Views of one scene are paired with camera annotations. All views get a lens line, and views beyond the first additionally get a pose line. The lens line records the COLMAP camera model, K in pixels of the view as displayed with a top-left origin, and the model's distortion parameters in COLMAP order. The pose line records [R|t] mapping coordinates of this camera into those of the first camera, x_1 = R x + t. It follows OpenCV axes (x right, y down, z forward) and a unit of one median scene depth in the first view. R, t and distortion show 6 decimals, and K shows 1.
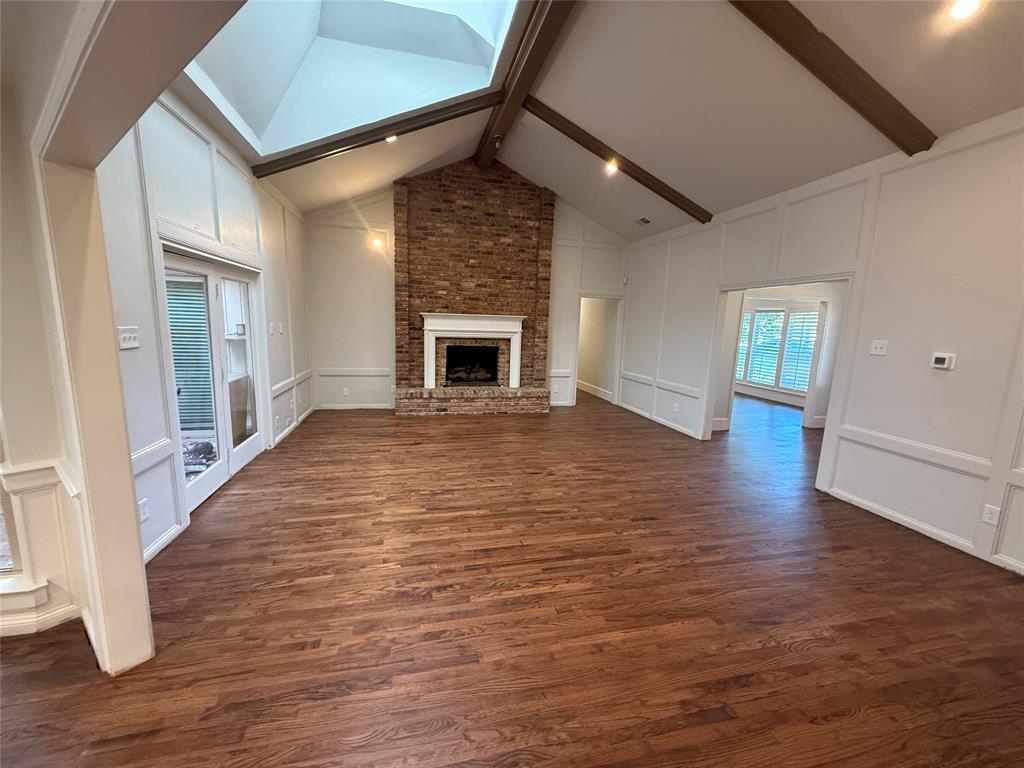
lens RADIAL K [[409.1, 0, 509.7], [0, 409.1, 386.8], [0, 0, 1]] dist [0.001485, 0.000054]
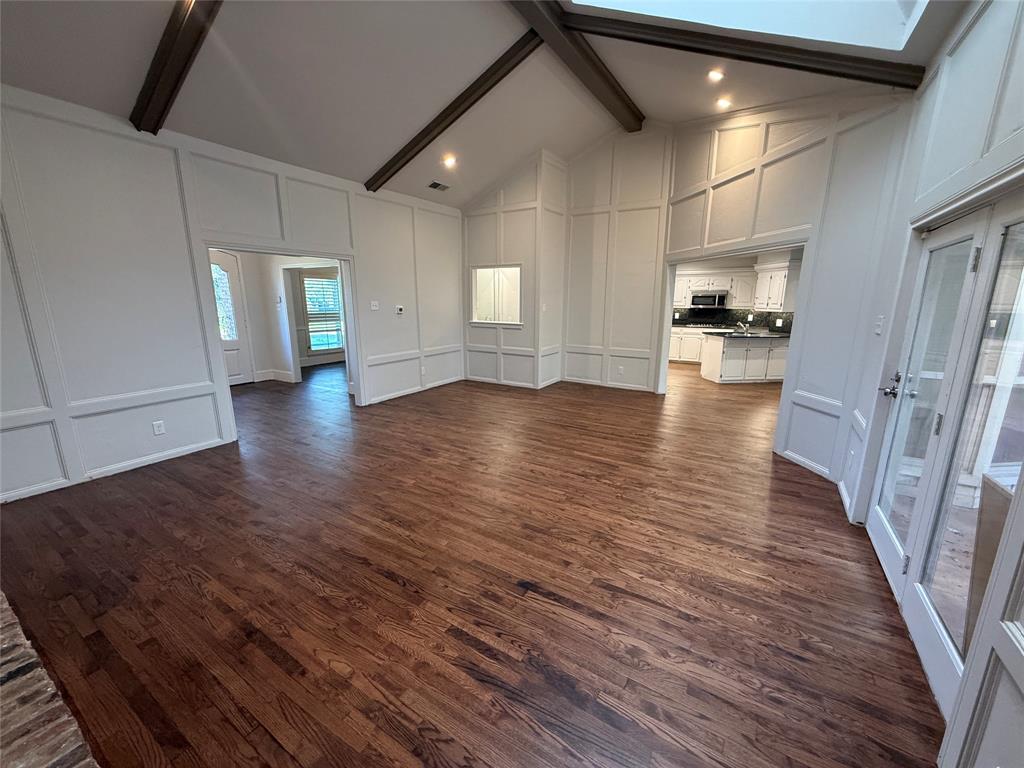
lens RADIAL K [[409.1, 0, 509.4], [0, 409.1, 385.0], [0, 0, 1]] dist [0.001485, 0.000054]
pose [[-0.705377, -0.185925, 0.684014, -0.658227], [0.083999, 0.936262, 0.341113, -0.300807], [-0.703838, 0.298070, -0.644800, 1.697890]]
